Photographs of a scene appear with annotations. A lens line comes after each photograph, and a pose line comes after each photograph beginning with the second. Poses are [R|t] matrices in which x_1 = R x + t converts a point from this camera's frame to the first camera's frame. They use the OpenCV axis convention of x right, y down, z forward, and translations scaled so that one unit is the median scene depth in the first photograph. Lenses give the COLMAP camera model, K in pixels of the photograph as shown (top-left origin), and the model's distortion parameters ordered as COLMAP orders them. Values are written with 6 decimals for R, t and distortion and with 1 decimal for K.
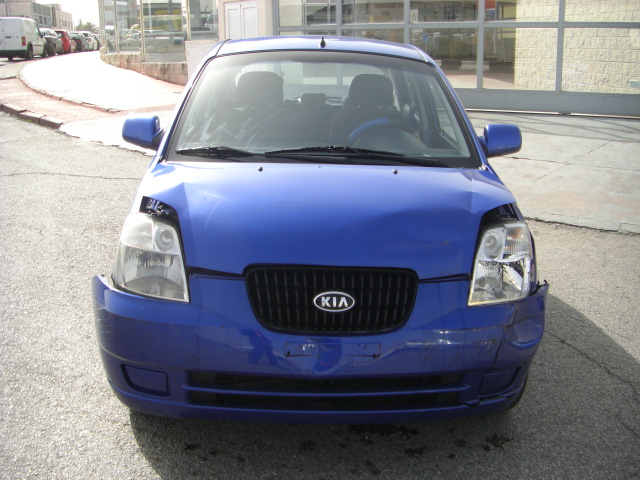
lens RADIAL K [[726.9, 0, 304.4], [0, 726.9, 237.1], [0, 0, 1]] dist [-0.199810, 0.161034]
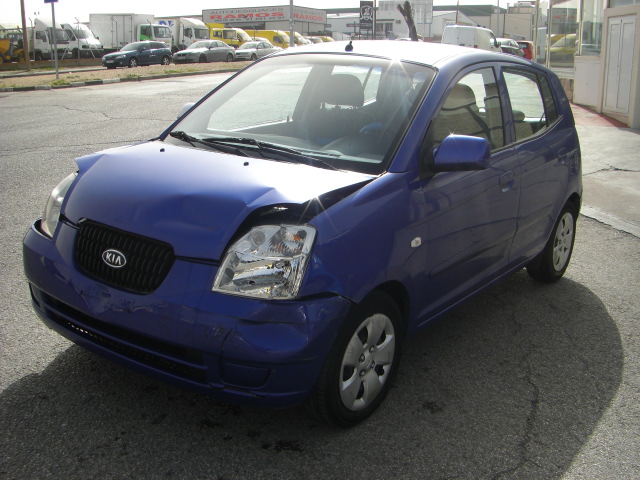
lens RADIAL K [[726.9, 0, 304.4], [0, 726.9, 237.1], [0, 0, 1]] dist [-0.199810, 0.161034]
pose [[0.778515, 0.166008, -0.605273, 0.976525], [-0.176530, 0.983371, 0.042652, -0.050587], [0.602288, 0.073643, 0.794875, 0.237245]]
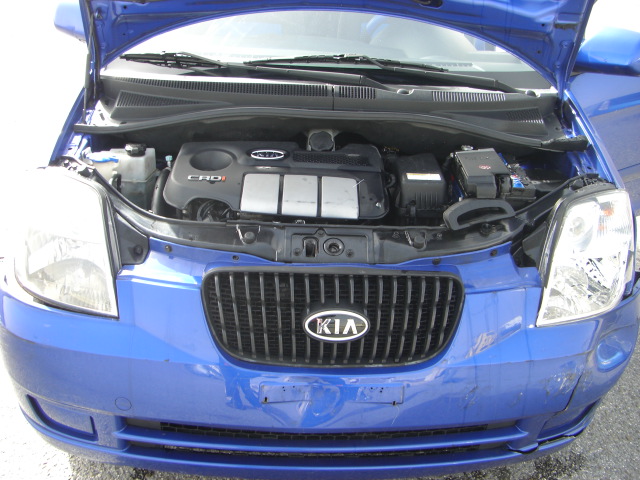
lens RADIAL K [[726.9, 0, 304.4], [0, 726.9, 237.1], [0, 0, 1]] dist [-0.199810, 0.161034]
pose [[0.999709, 0.020982, -0.011941, 0.017942], [-0.018018, 0.977663, 0.209404, -0.120688], [0.016068, -0.209128, 0.977756, 0.373034]]
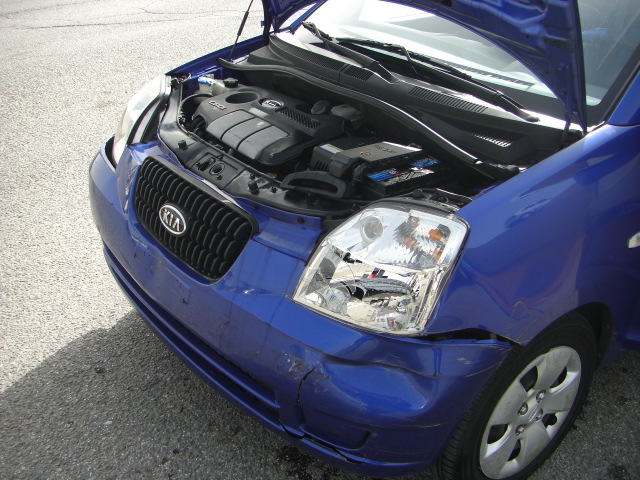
lens RADIAL K [[726.9, 0, 304.4], [0, 726.9, 237.1], [0, 0, 1]] dist [-0.199810, 0.161034]
pose [[0.564882, 0.360055, -0.742475, 0.728399], [-0.228052, 0.932857, 0.278874, -0.152377], [0.793033, 0.011792, 0.609065, 0.602987]]
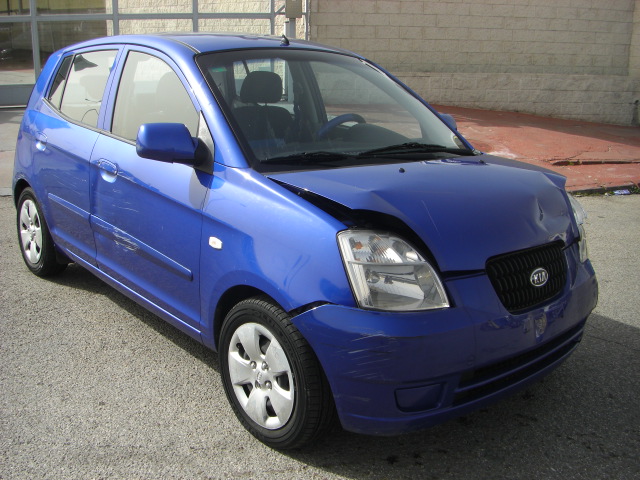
lens RADIAL K [[726.9, 0, 304.4], [0, 726.9, 237.1], [0, 0, 1]] dist [-0.199810, 0.161034]
pose [[0.775515, -0.154738, 0.612072, -0.904456], [0.145580, 0.987201, 0.065120, -0.098809], [-0.614315, 0.038604, 0.788116, 0.330232]]
